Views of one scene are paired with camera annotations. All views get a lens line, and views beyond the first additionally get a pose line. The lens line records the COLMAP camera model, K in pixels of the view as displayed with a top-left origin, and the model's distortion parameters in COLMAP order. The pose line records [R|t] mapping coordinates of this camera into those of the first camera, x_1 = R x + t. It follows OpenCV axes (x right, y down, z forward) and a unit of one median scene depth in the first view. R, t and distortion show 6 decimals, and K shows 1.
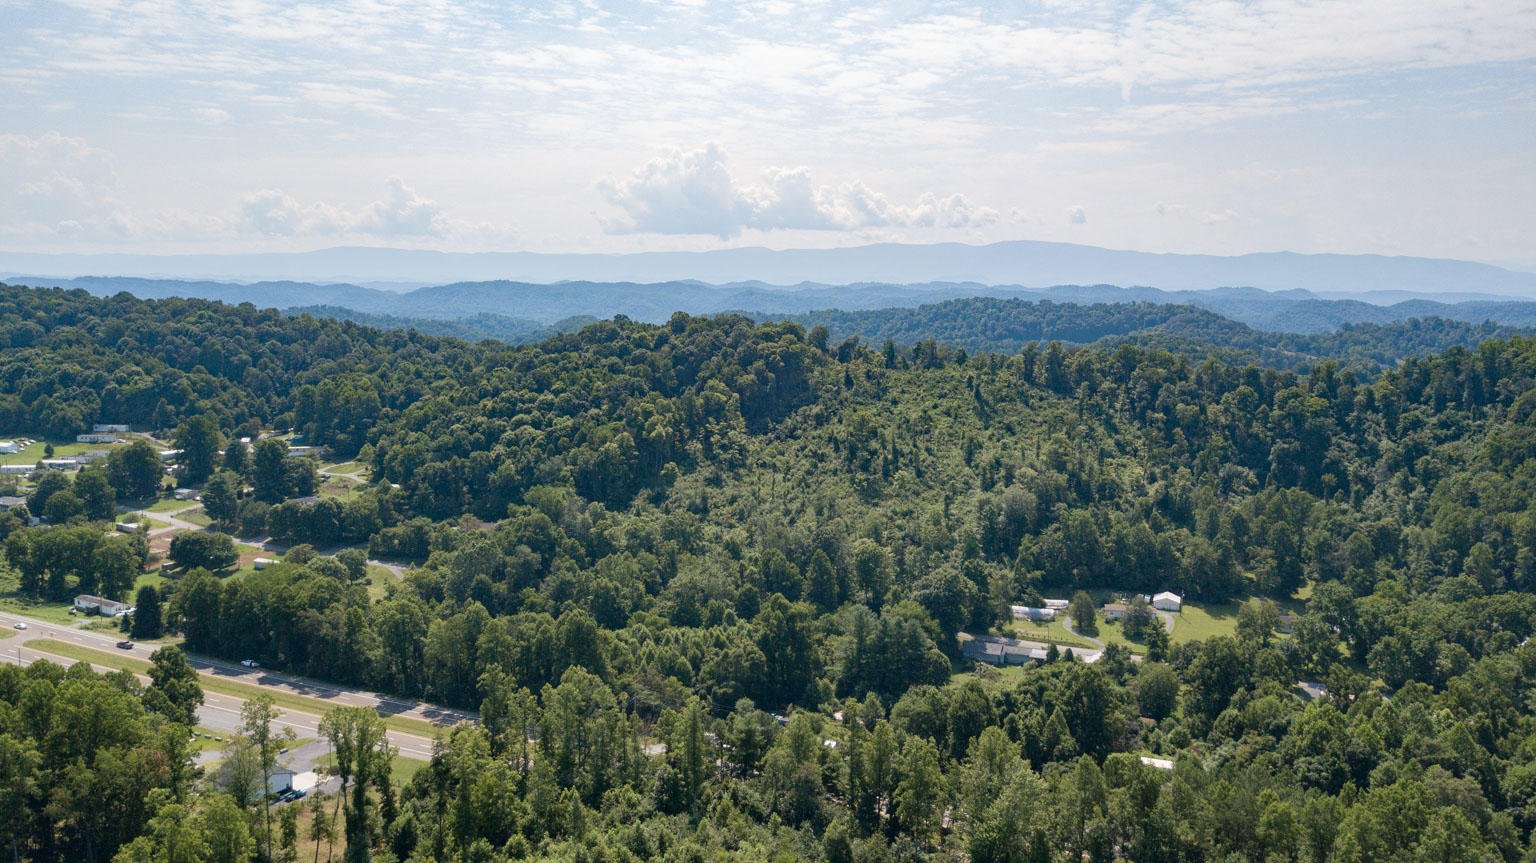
lens RADIAL K [[1165.1, 0, 760.6], [0, 1165.1, 418.7], [0, 0, 1]] dist [0.011783, -0.032841]
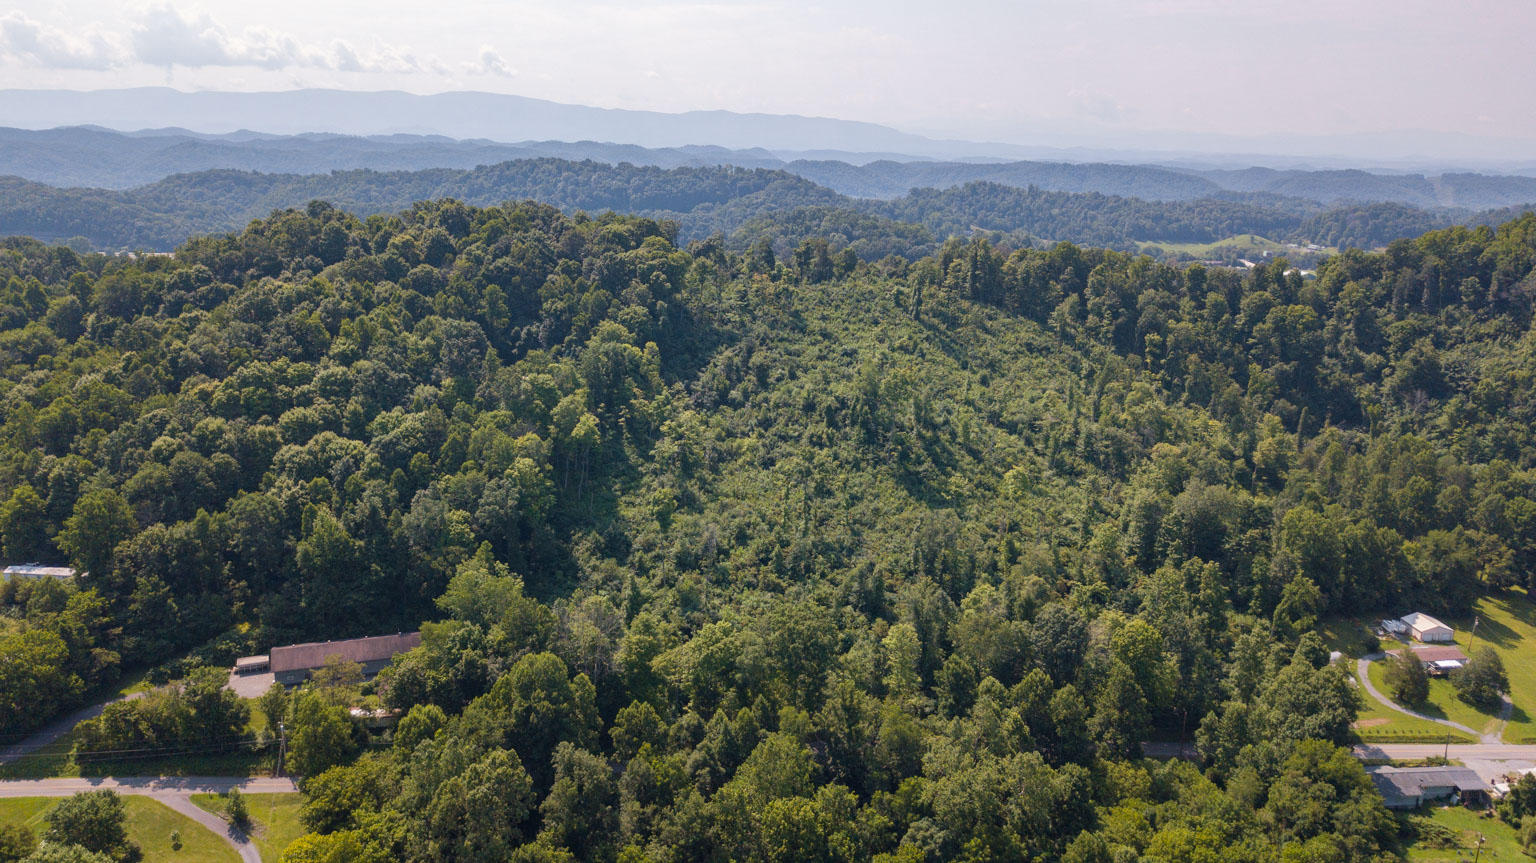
lens RADIAL K [[1165.1, 0, 761.3], [0, 1165.1, 423.4], [0, 0, 1]] dist [0.011783, -0.032841]
pose [[0.895841, -0.089893, 0.435187, -0.251663], [0.034737, 0.990495, 0.133092, -0.061556], [-0.443014, -0.104112, 0.890449, 0.432976]]
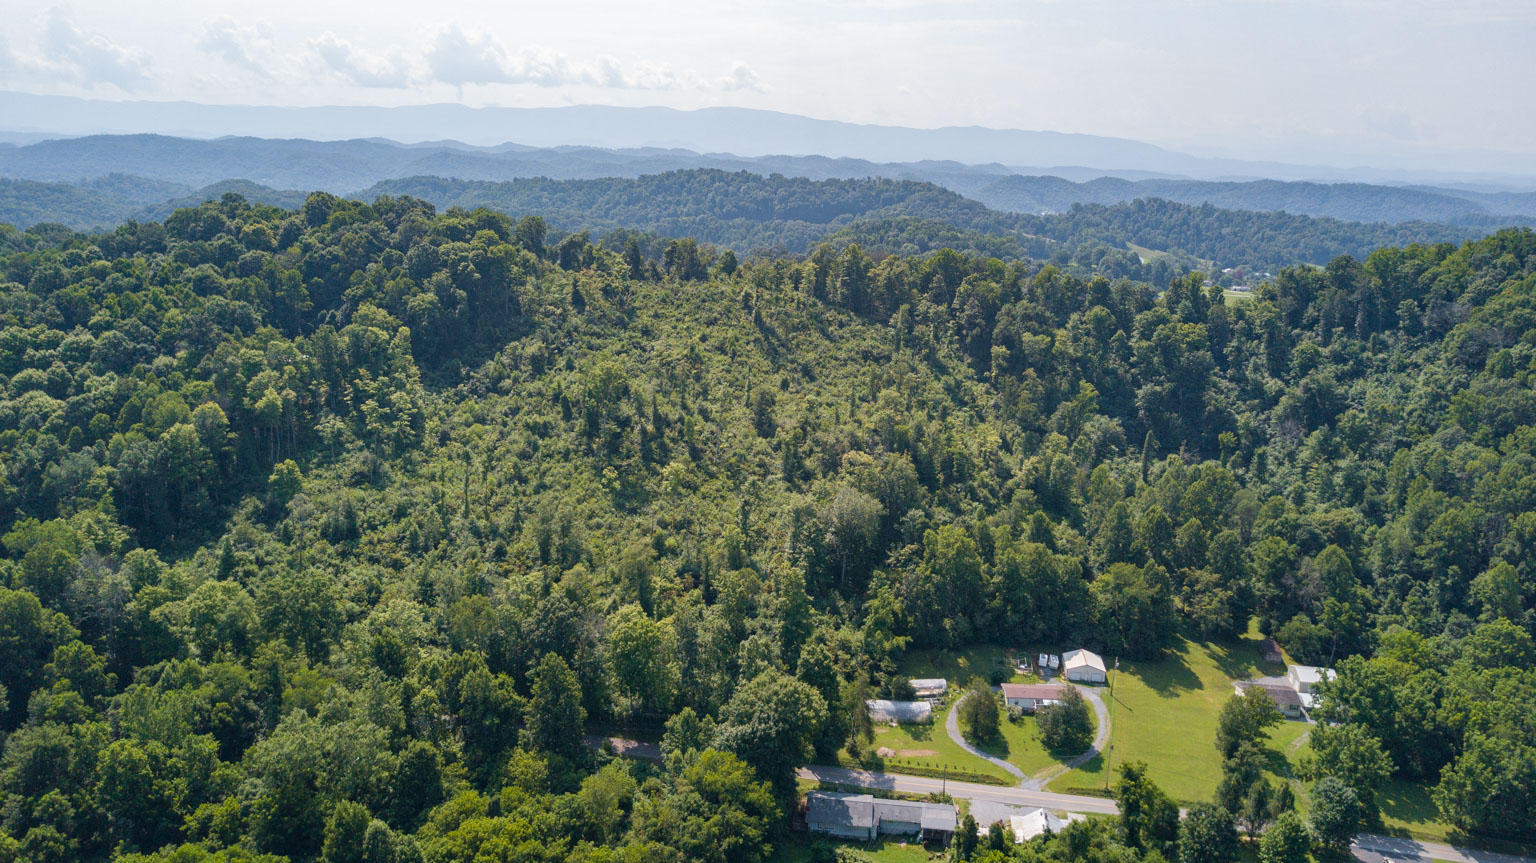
lens RADIAL K [[1165.1, 0, 767.6], [0, 1165.1, 432.6], [0, 0, 1]] dist [0.011783, -0.032841]
pose [[0.968301, -0.034508, 0.247391, 0.012297], [0.003685, 0.992277, 0.123990, -0.044740], [-0.249759, -0.119148, 0.960950, 0.332371]]
